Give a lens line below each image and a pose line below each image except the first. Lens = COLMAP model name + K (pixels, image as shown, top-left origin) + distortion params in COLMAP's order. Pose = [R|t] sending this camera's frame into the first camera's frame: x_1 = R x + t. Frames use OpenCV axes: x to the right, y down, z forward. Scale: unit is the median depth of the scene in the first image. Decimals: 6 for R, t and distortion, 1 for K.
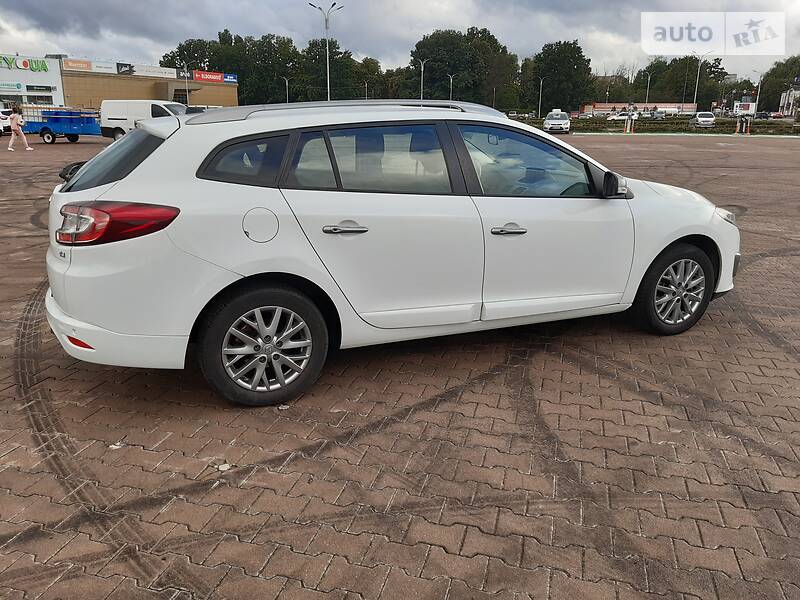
lens RADIAL K [[616.3, 0, 400.0], [0, 616.3, 300.0], [0, 0, 1]] dist [0.075778, -0.125753]
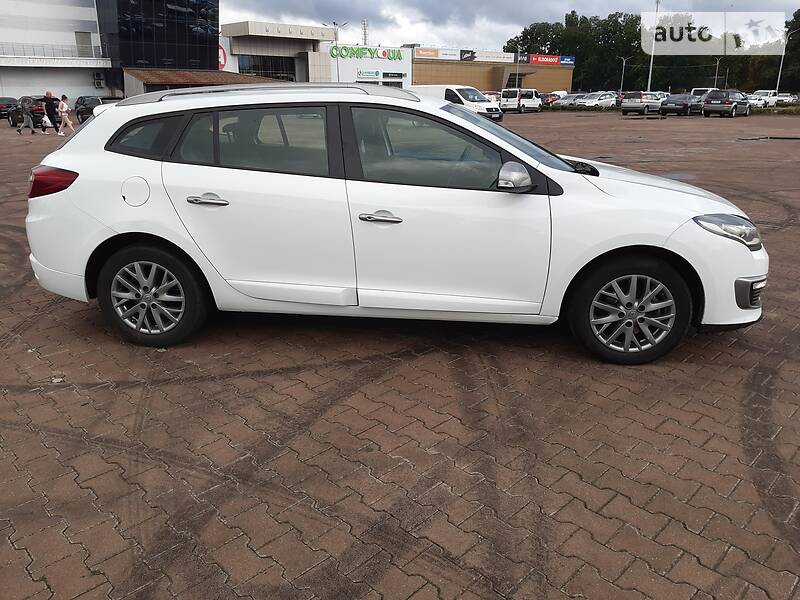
lens RADIAL K [[616.3, 0, 400.0], [0, 616.3, 300.0], [0, 0, 1]] dist [0.075778, -0.125753]
pose [[0.873380, 0.147007, -0.464324, 0.700880], [-0.135286, 0.989068, 0.058675, -0.047610], [0.467873, 0.011571, 0.883720, 0.163995]]
